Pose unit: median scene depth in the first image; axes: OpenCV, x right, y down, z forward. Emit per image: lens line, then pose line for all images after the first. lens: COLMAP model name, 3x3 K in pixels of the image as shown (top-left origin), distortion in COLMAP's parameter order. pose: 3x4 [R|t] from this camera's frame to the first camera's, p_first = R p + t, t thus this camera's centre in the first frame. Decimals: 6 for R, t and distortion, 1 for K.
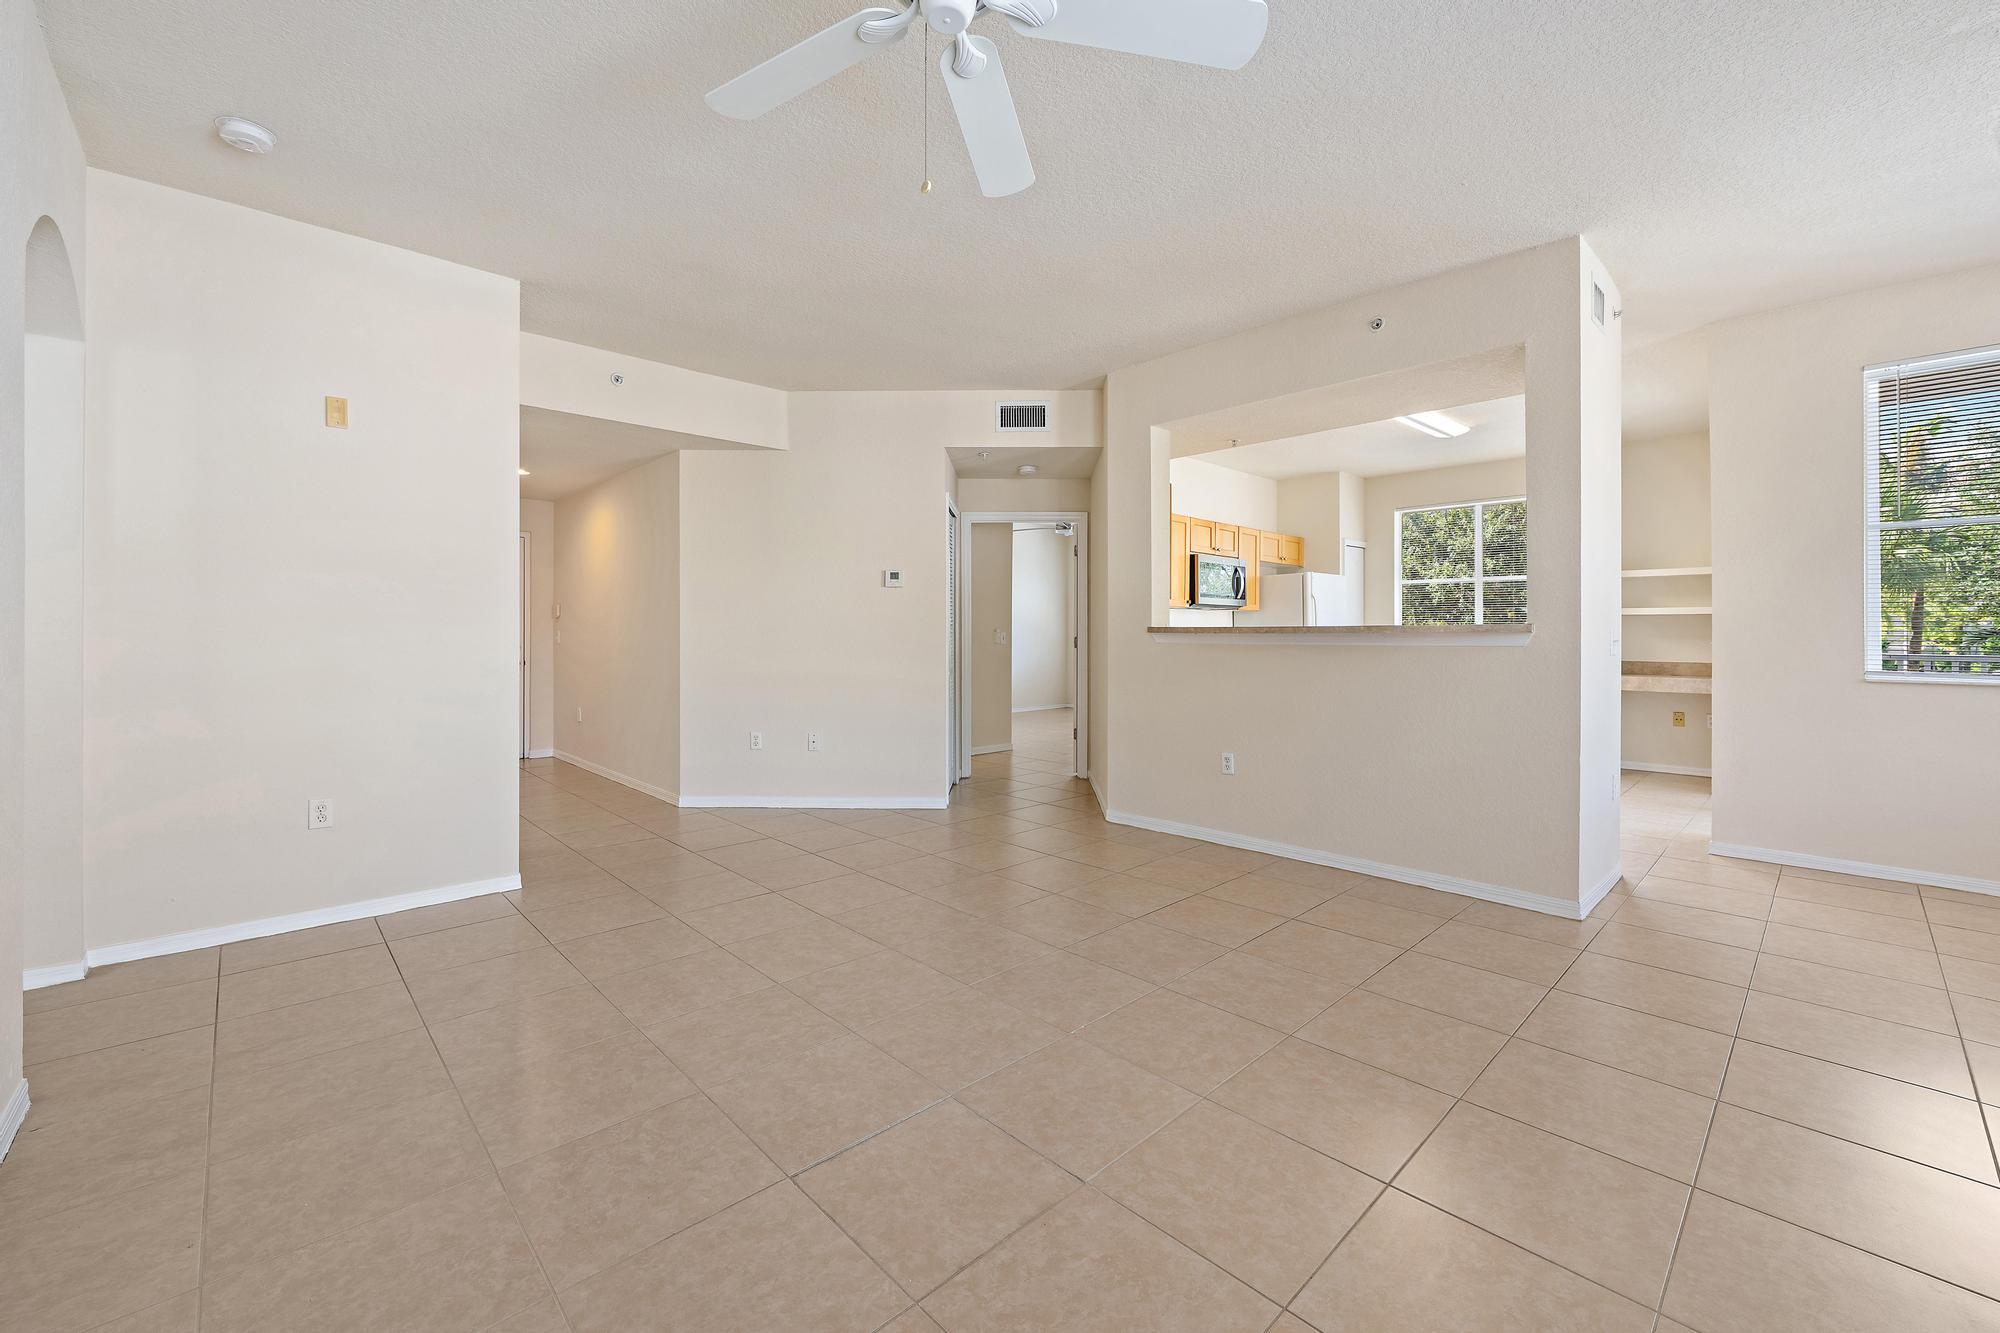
lens RADIAL K [[813.5, 0, 1024.0], [0, 813.5, 630.7], [0, 0, 1]] dist [0.000249, -0.000003]
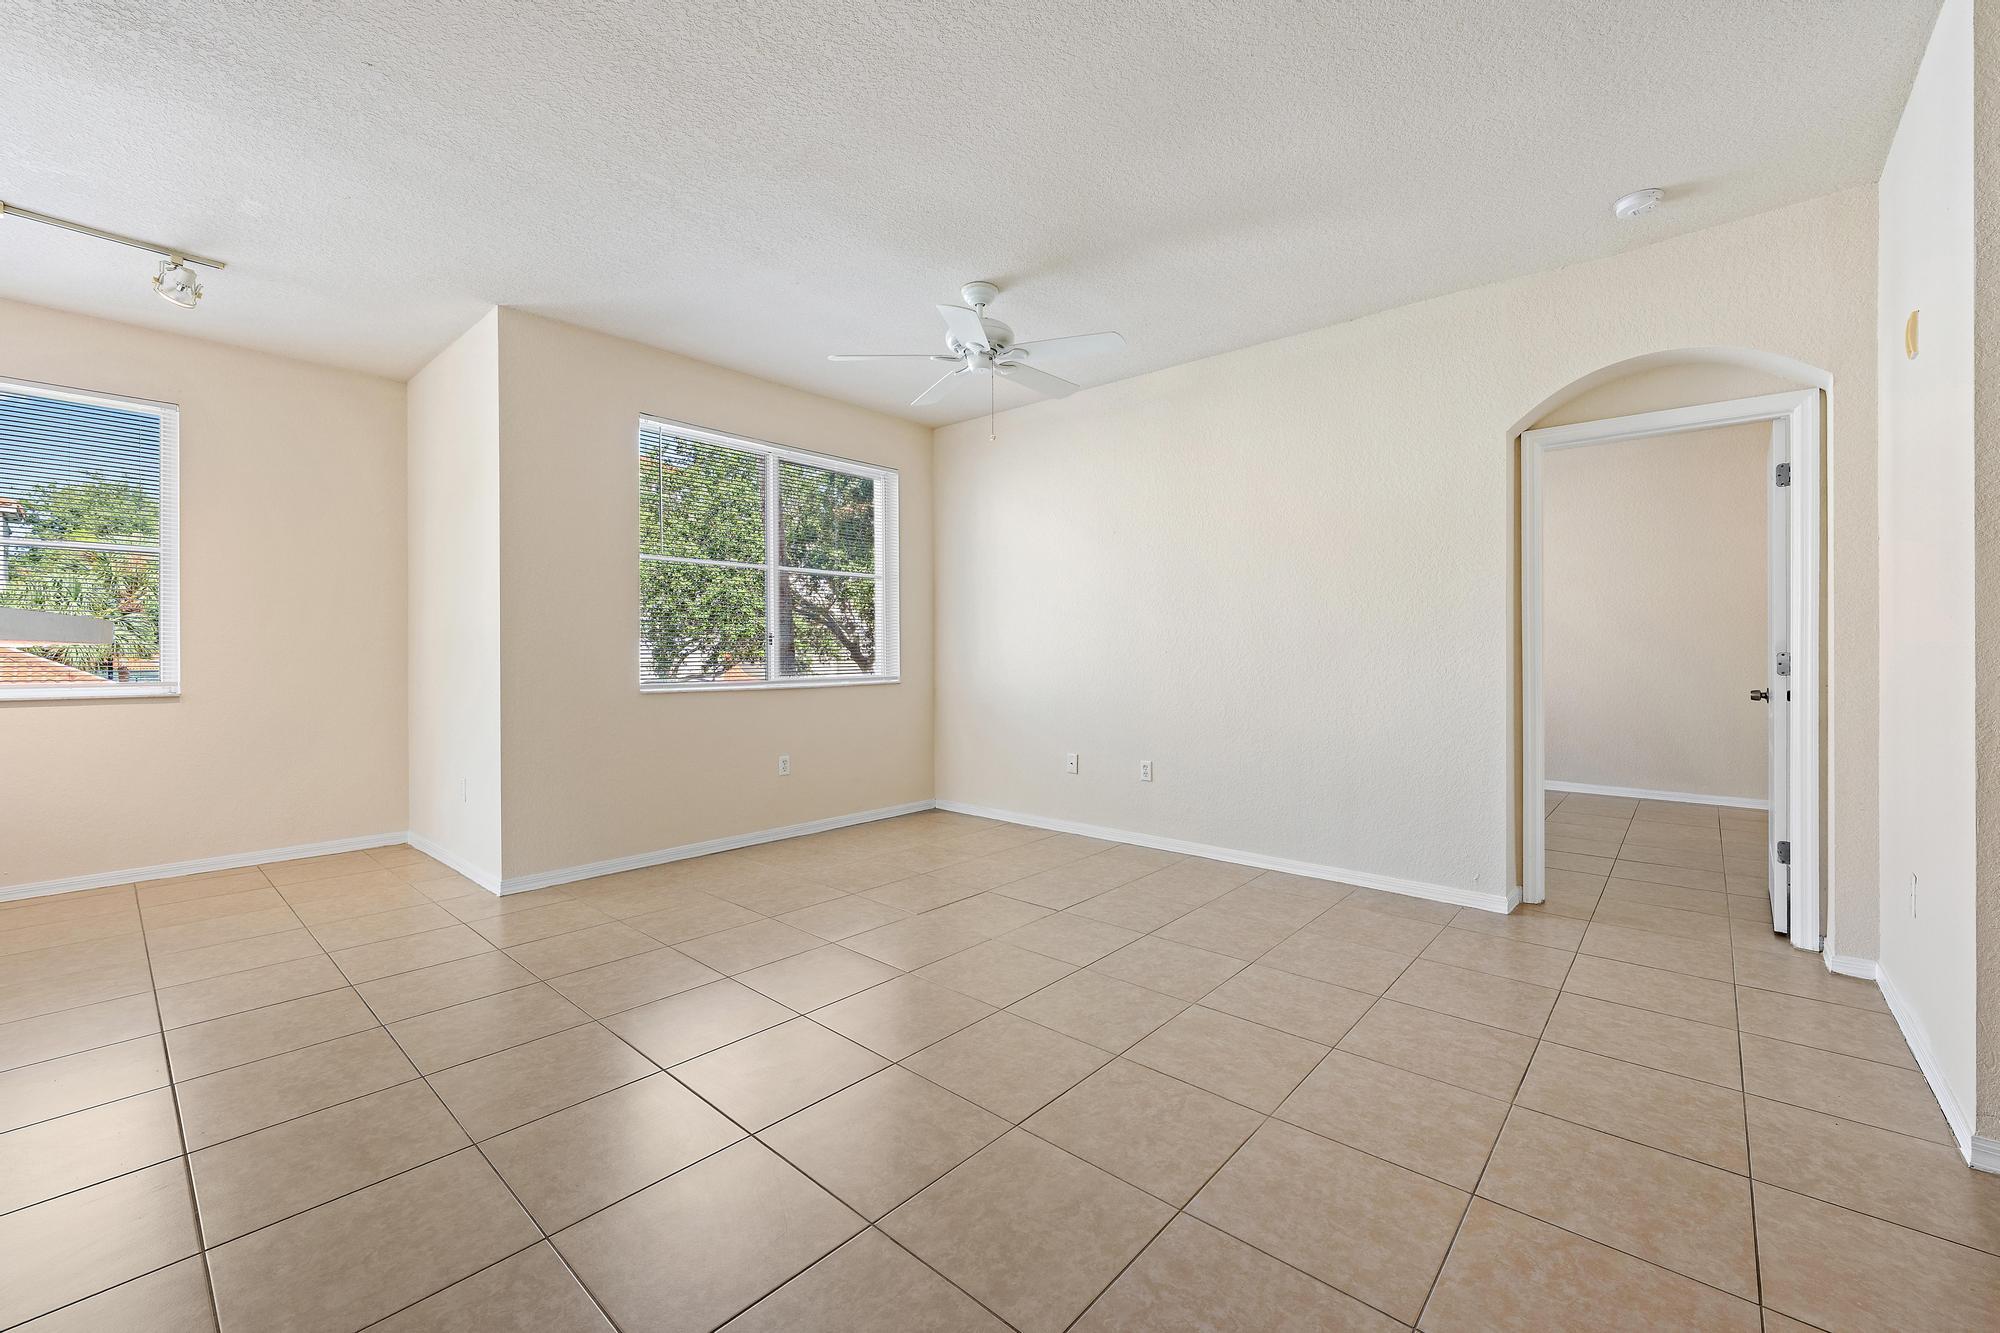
lens RADIAL K [[798.3, 0, 1002.4], [0, 798.3, 659.3], [0, 0, 1]] dist [-0.000204, -0.000148]
pose [[-0.997820, 0.002687, -0.065939, -0.006794], [0.002213, 0.999971, 0.007258, 0.009508], [0.065956, 0.007096, -0.997797, 2.176866]]
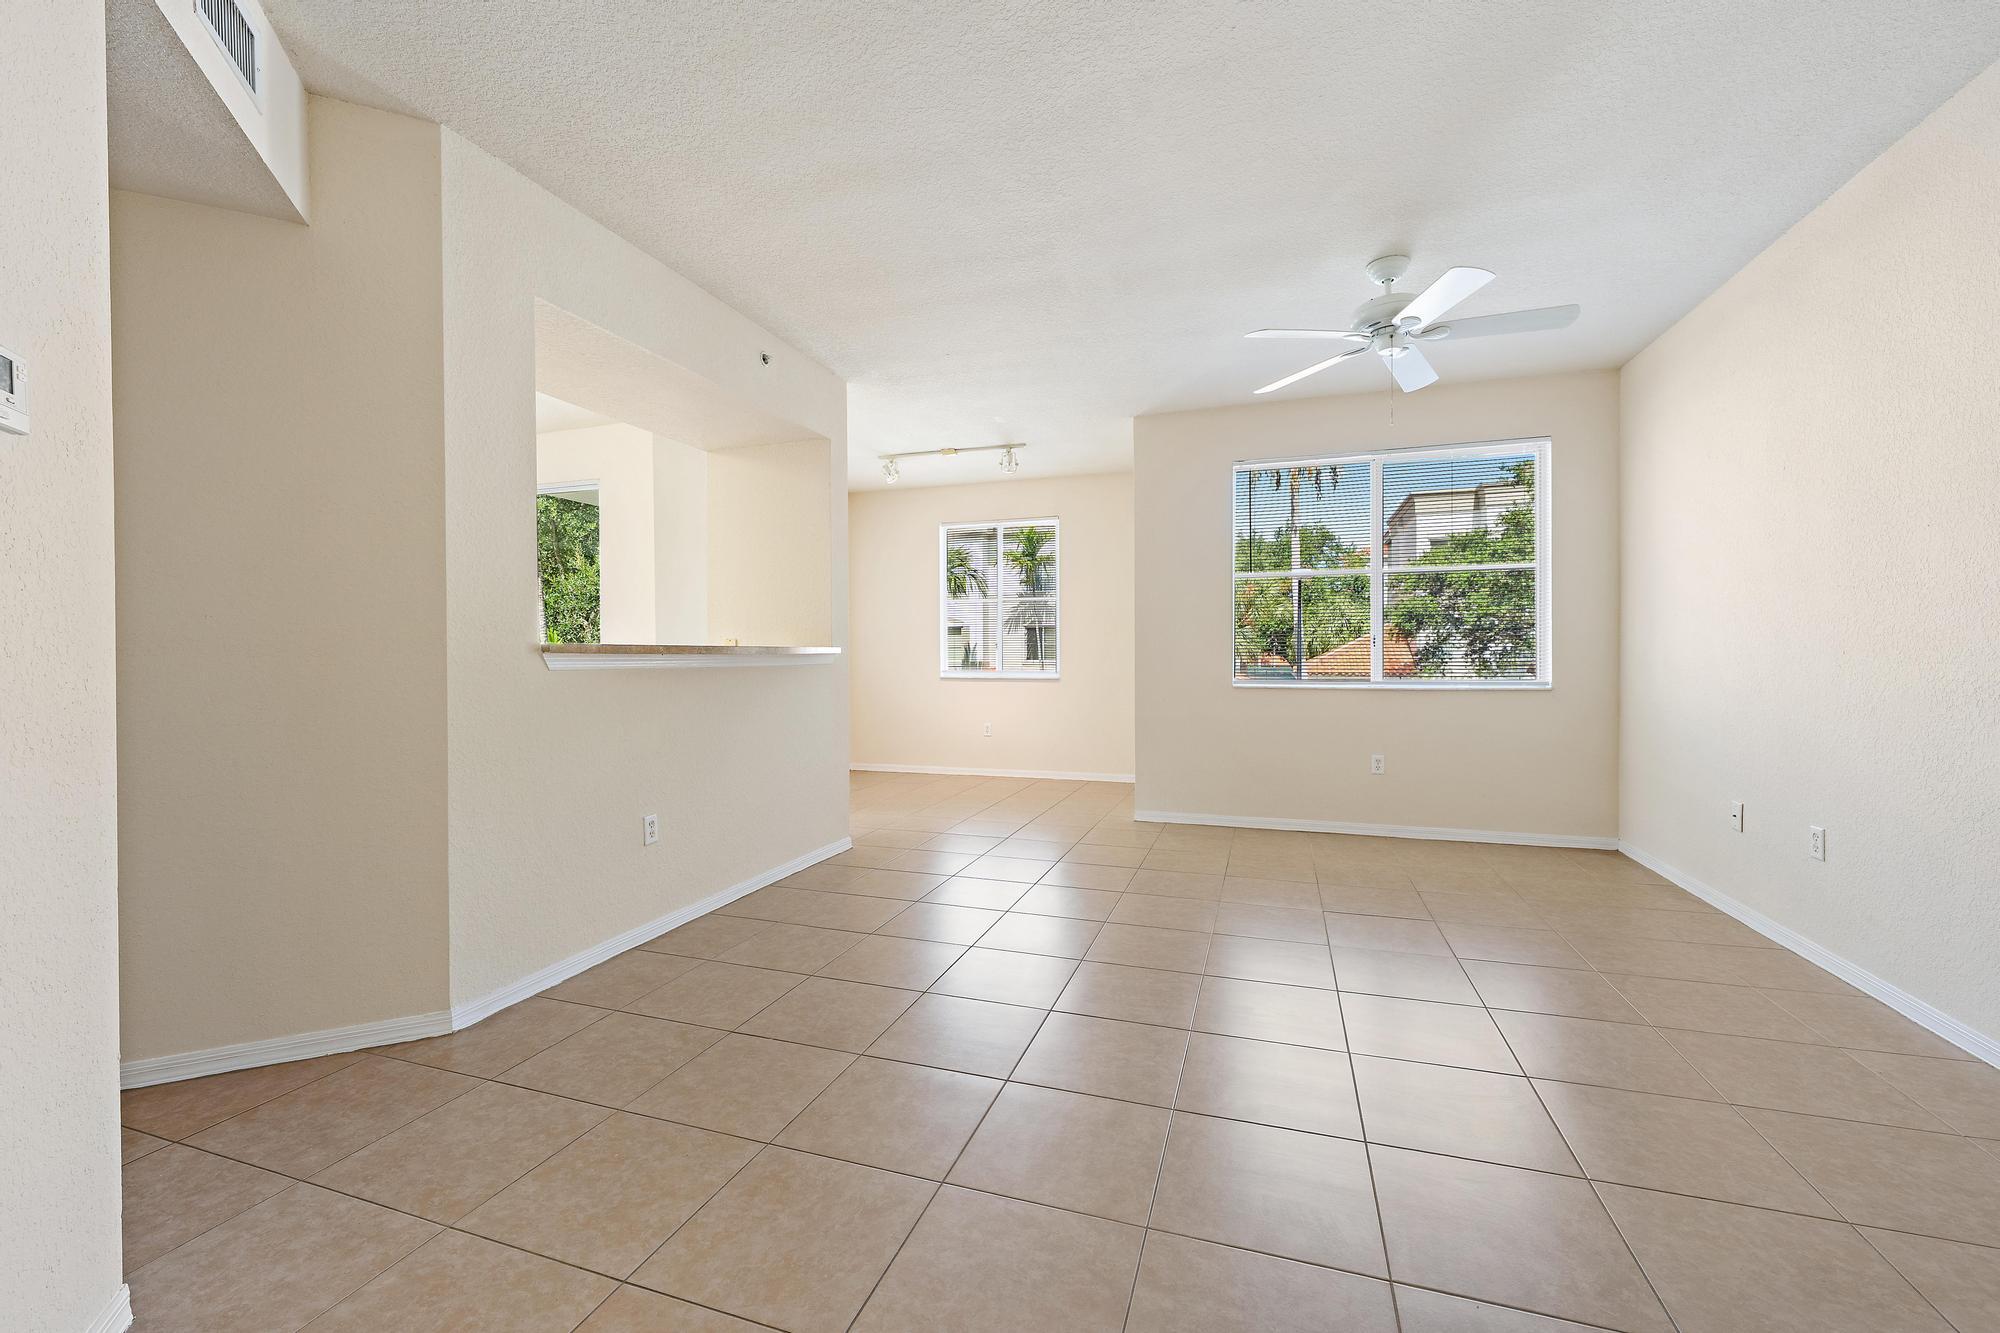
lens RADIAL K [[798.3, 0, 1002.4], [0, 798.3, 659.3], [0, 0, 1]] dist [-0.000204, -0.000148]
pose [[-0.445600, -0.002019, 0.895230, -1.006364], [0.002812, 0.999989, 0.003655, 0.010261], [-0.895228, 0.004146, -0.445590, 1.907849]]
